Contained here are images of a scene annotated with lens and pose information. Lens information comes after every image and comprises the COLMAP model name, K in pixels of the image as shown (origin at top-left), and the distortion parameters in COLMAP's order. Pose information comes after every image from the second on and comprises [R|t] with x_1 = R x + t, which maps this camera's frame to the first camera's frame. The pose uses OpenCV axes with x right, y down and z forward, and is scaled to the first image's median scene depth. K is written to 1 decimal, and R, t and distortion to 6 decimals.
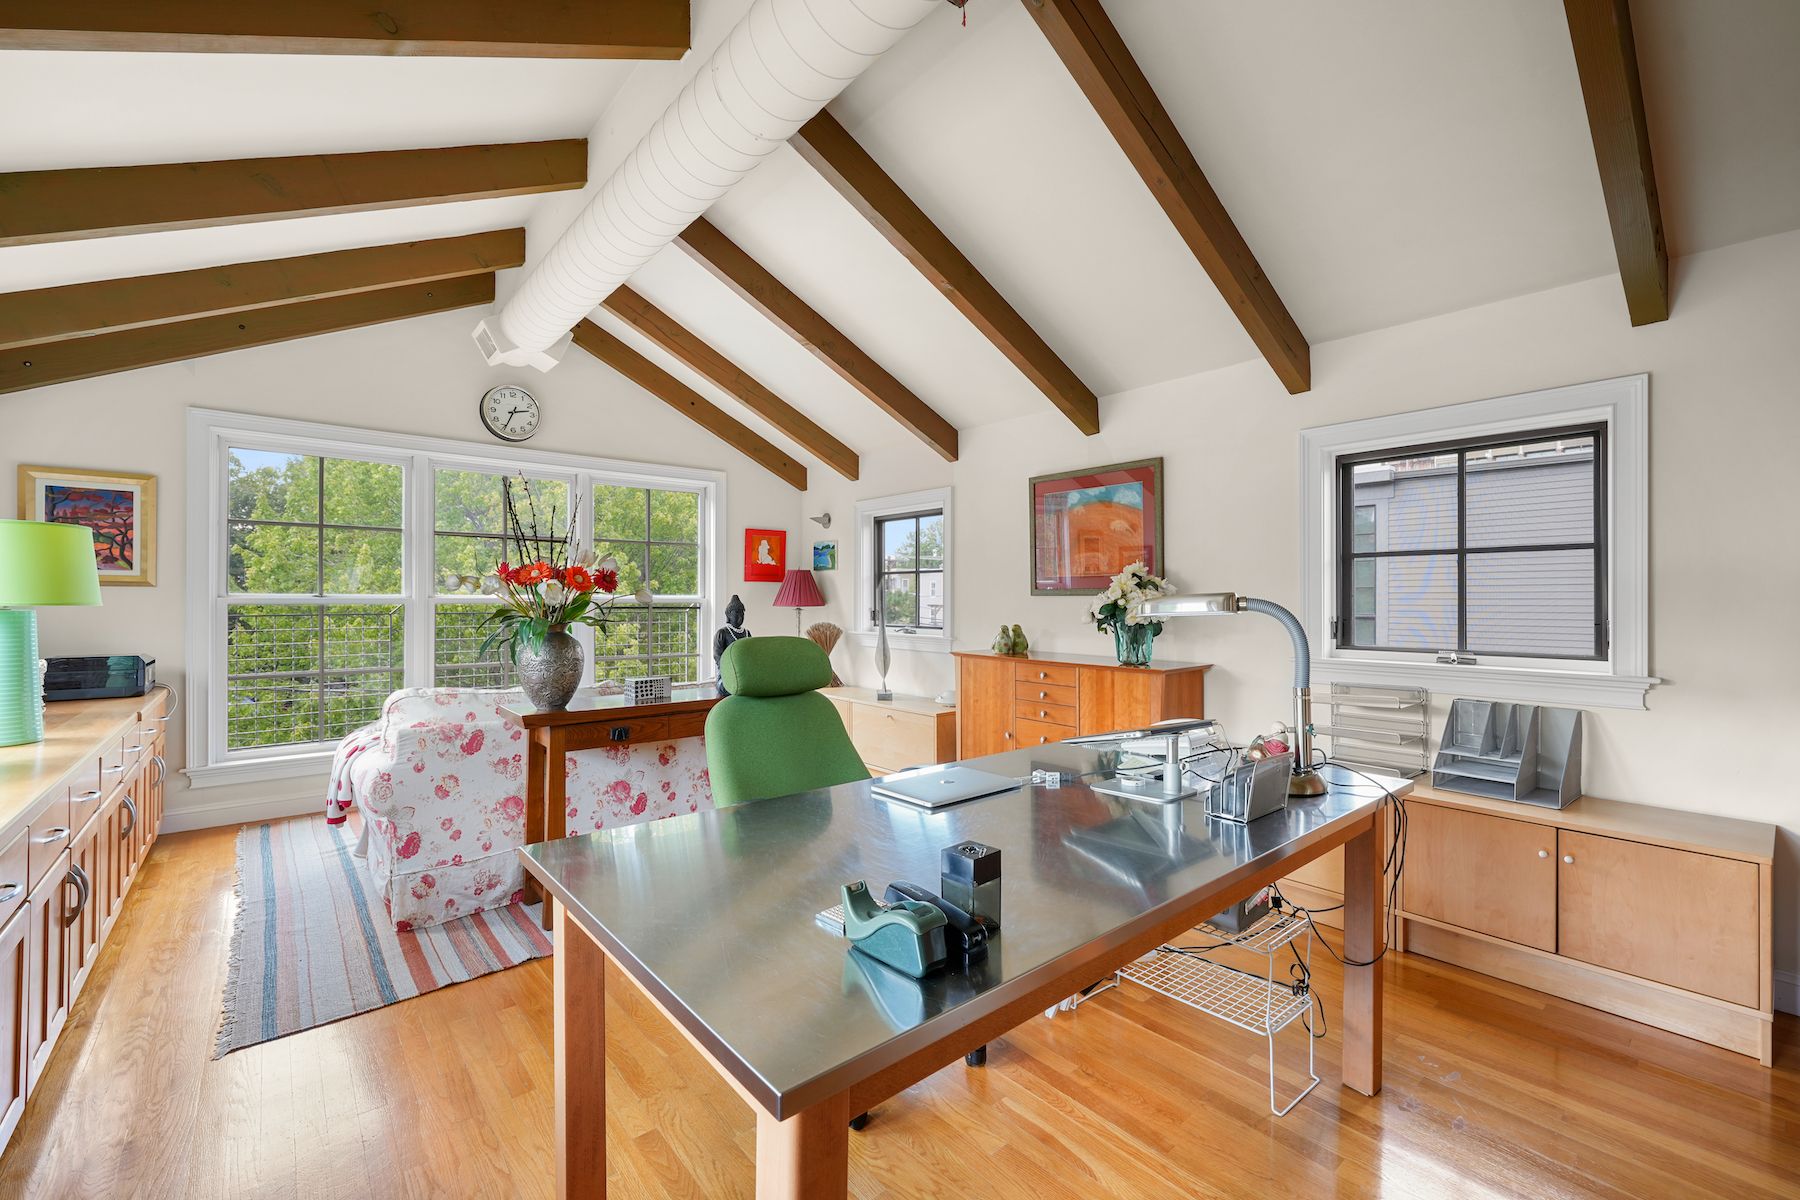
lens RADIAL K [[754.3, 0, 900.4], [0, 754.3, 597.0], [0, 0, 1]] dist [-0.000807, 0.000110]
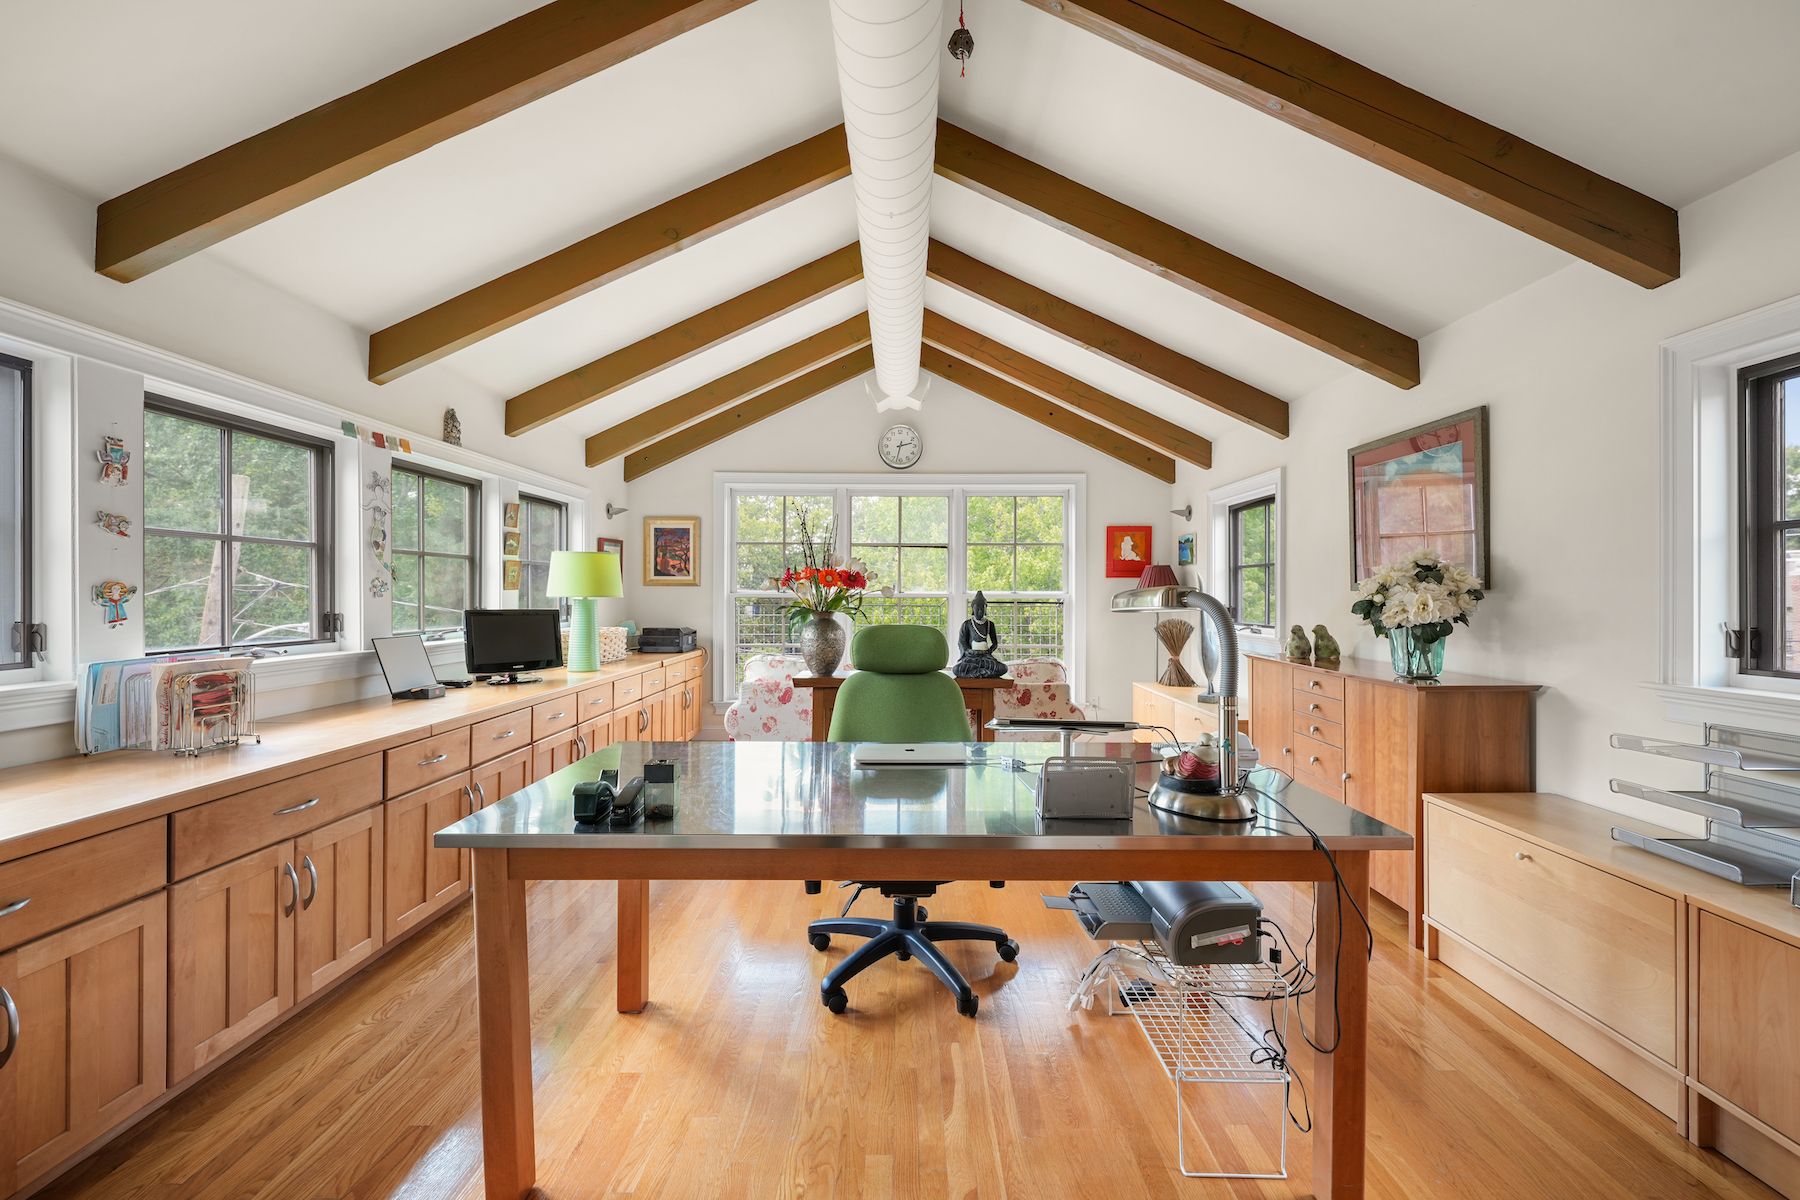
lens RADIAL K [[754.3, 0, 900.4], [0, 754.3, 597.0], [0, 0, 1]] dist [-0.000807, 0.000110]
pose [[0.761044, 0.003474, -0.648691, 0.390119], [-0.000247, 0.999987, 0.005065, 0.001131], [0.648701, -0.003694, 0.761035, 0.051644]]
